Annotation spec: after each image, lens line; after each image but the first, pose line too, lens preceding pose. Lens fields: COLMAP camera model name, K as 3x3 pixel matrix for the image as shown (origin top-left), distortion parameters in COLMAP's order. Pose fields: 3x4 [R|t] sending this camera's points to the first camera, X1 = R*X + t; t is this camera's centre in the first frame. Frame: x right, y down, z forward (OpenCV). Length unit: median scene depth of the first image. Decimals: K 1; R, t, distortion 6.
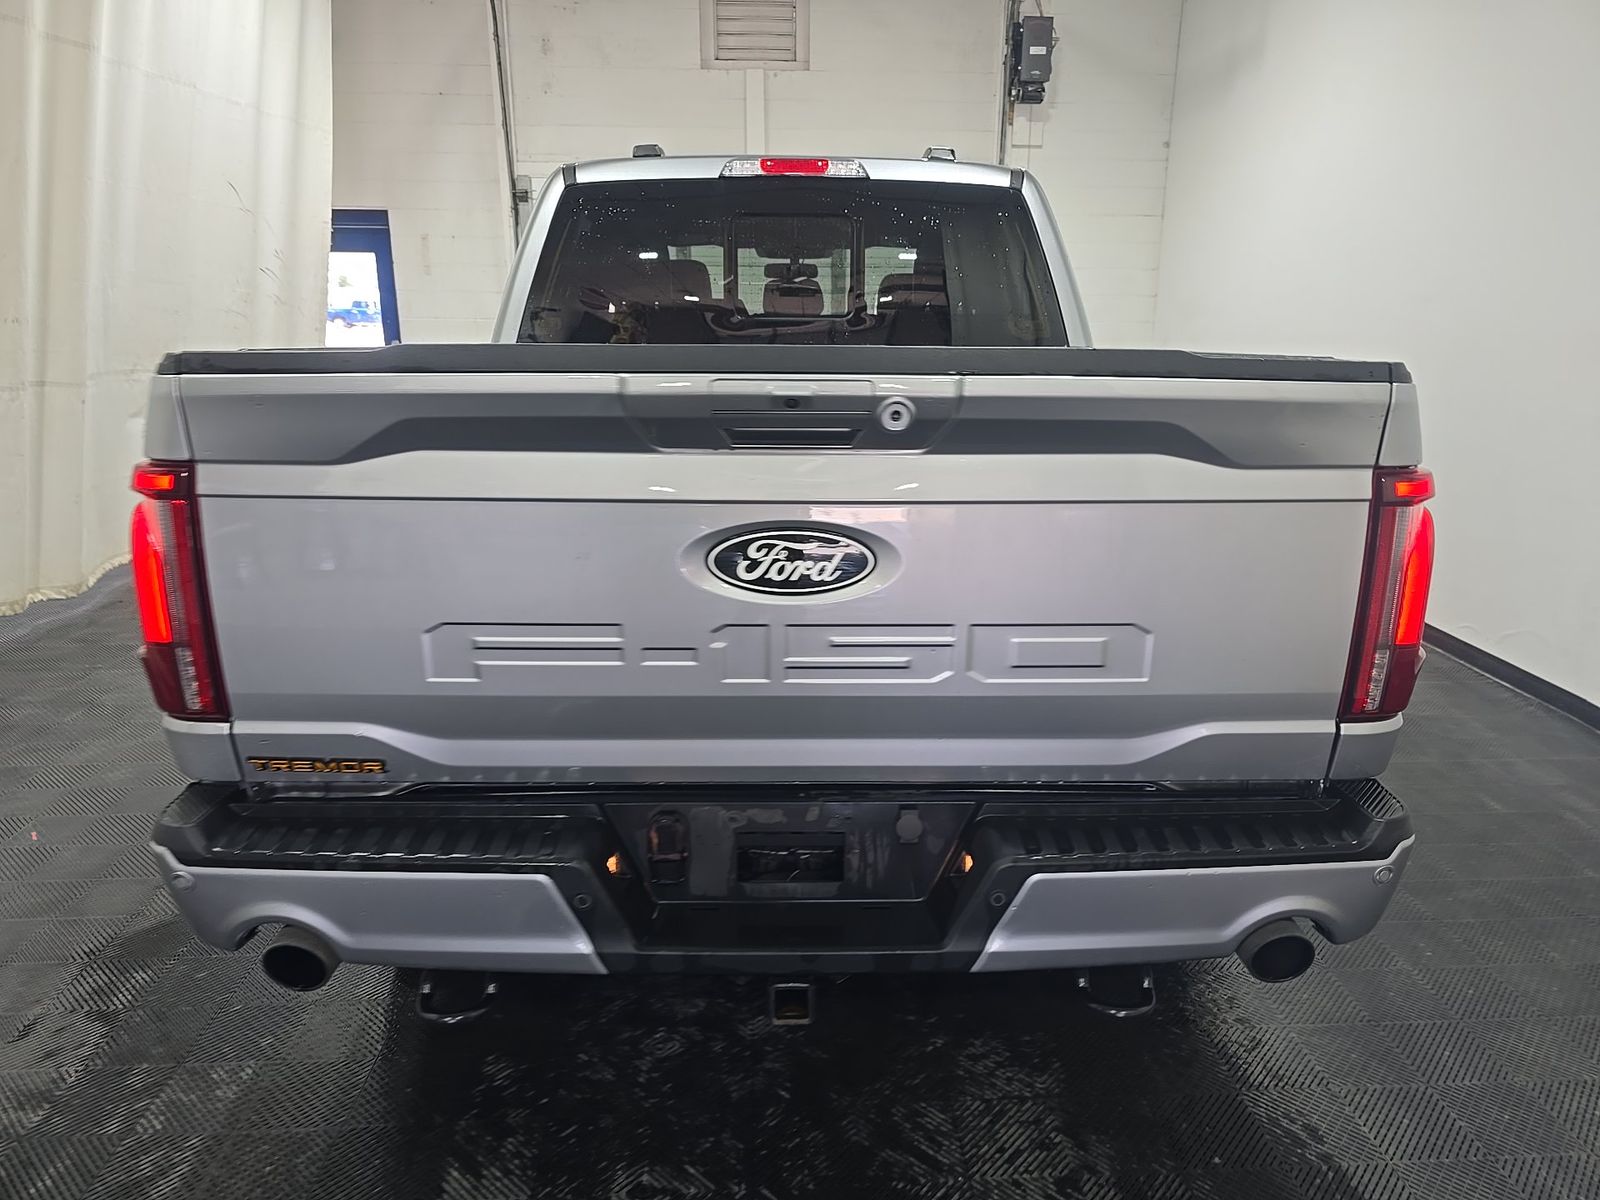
lens RADIAL K [[1078.9, 0, 815.9], [0, 1078.9, 601.3], [0, 0, 1]] dist [0.035005, -0.032755]
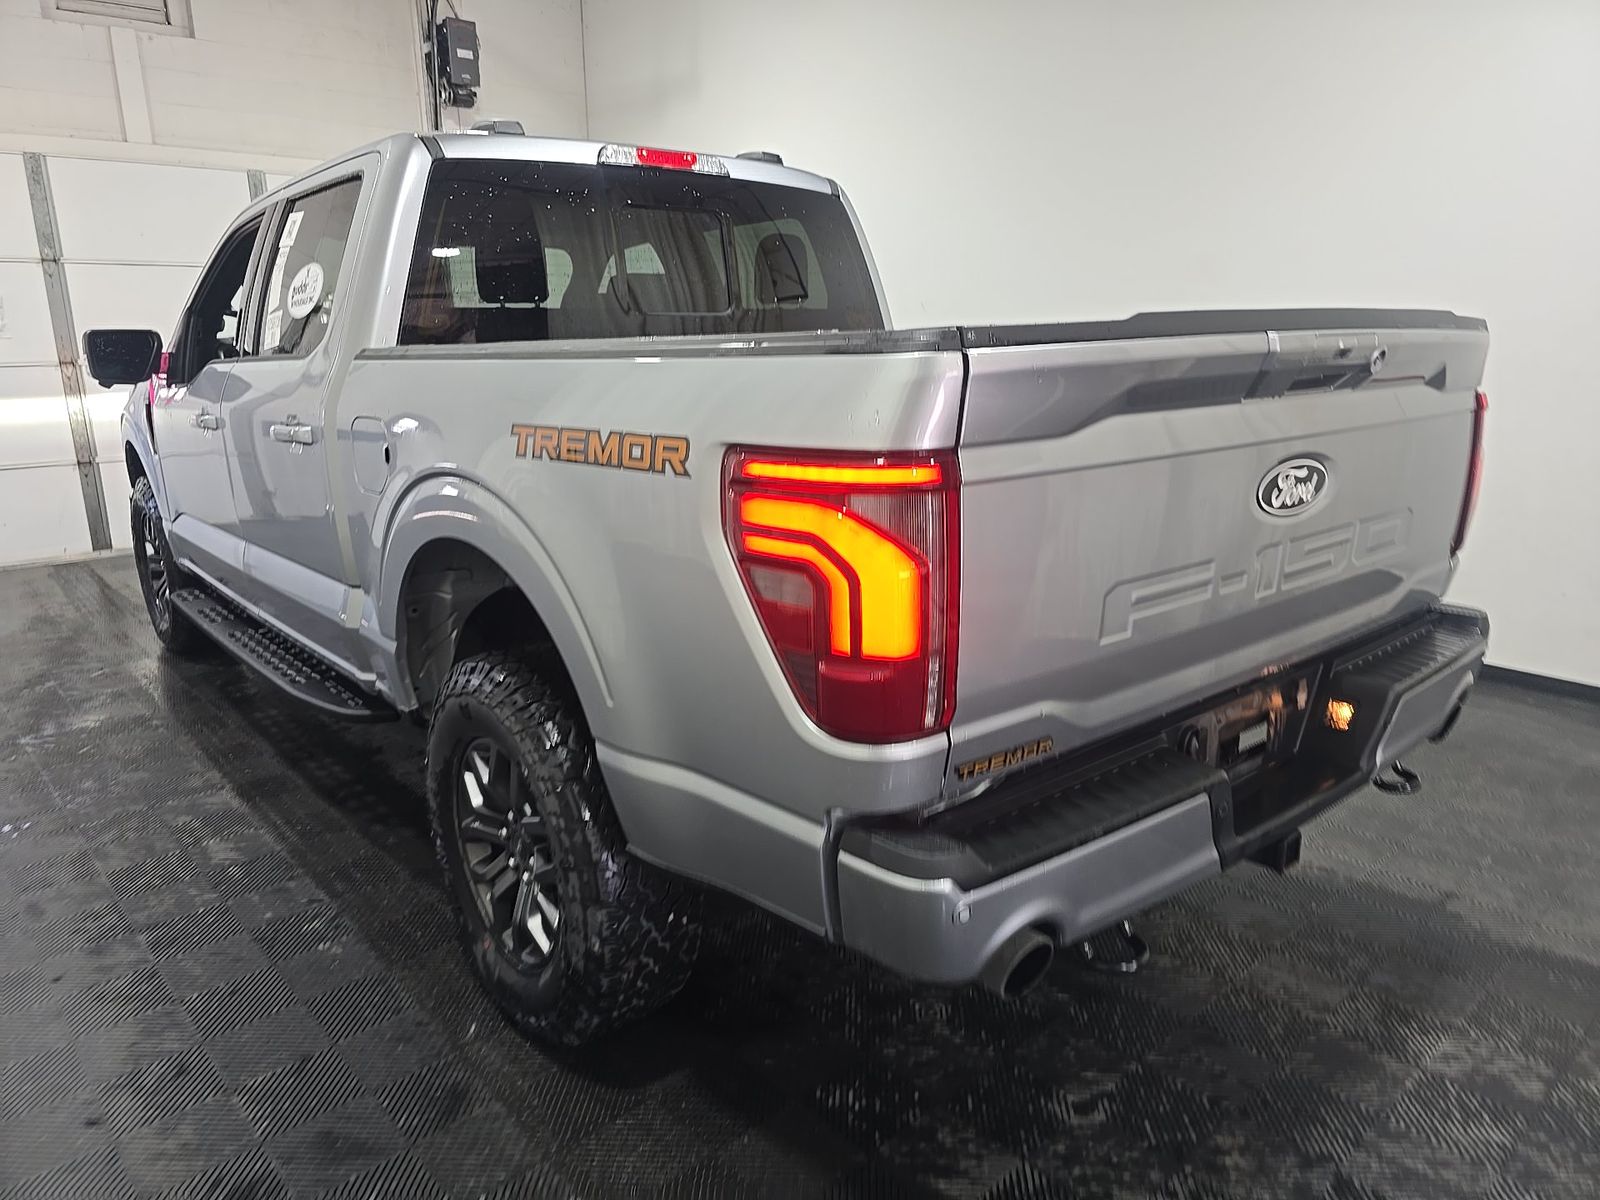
lens RADIAL K [[1078.9, 0, 799.5], [0, 1078.9, 605.6], [0, 0, 1]] dist [0.035005, -0.032755]
pose [[0.777259, -0.169433, 0.605938, -0.586986], [0.175664, 0.983200, 0.049593, -0.030755], [-0.604161, 0.067895, 0.793964, 0.173925]]
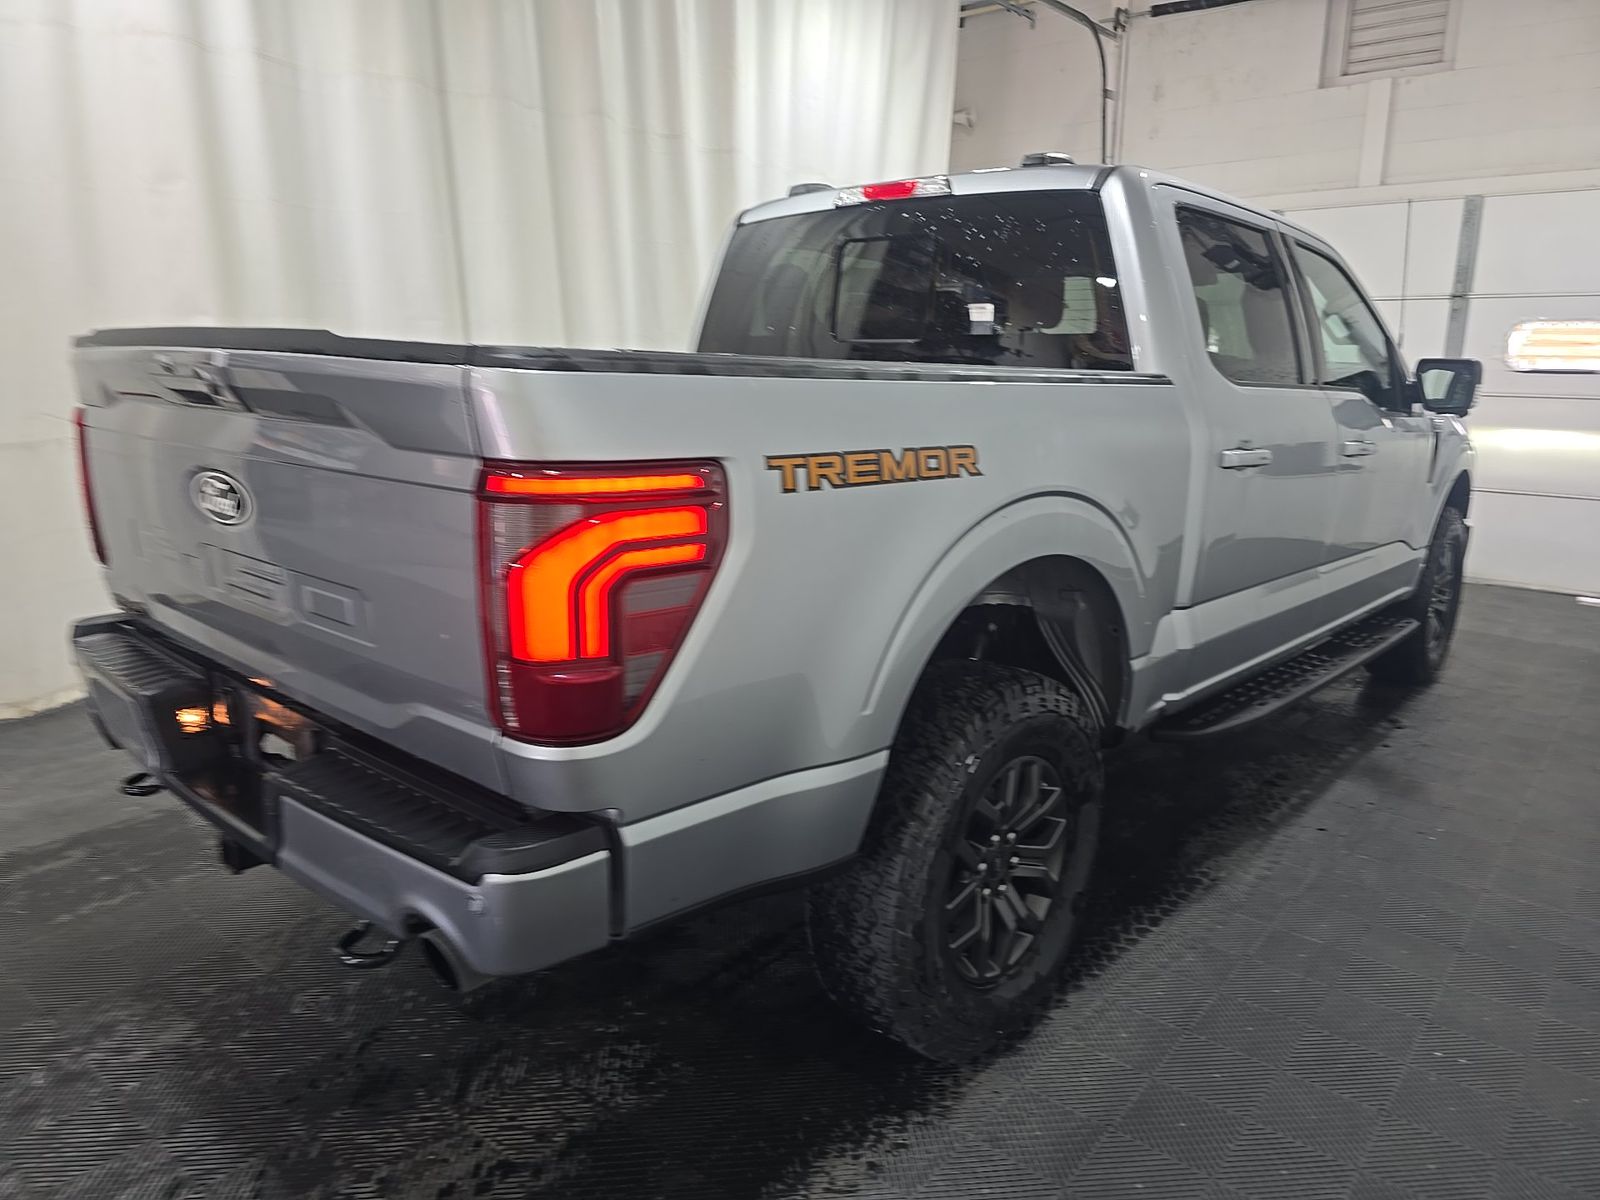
lens RADIAL K [[1078.9, 0, 826.1], [0, 1078.9, 601.6], [0, 0, 1]] dist [0.035005, -0.032755]
pose [[0.734082, 0.152648, -0.661682, 0.660168], [-0.184310, 0.982617, 0.022210, -0.036565], [0.653570, 0.105651, 0.749456, 0.244541]]
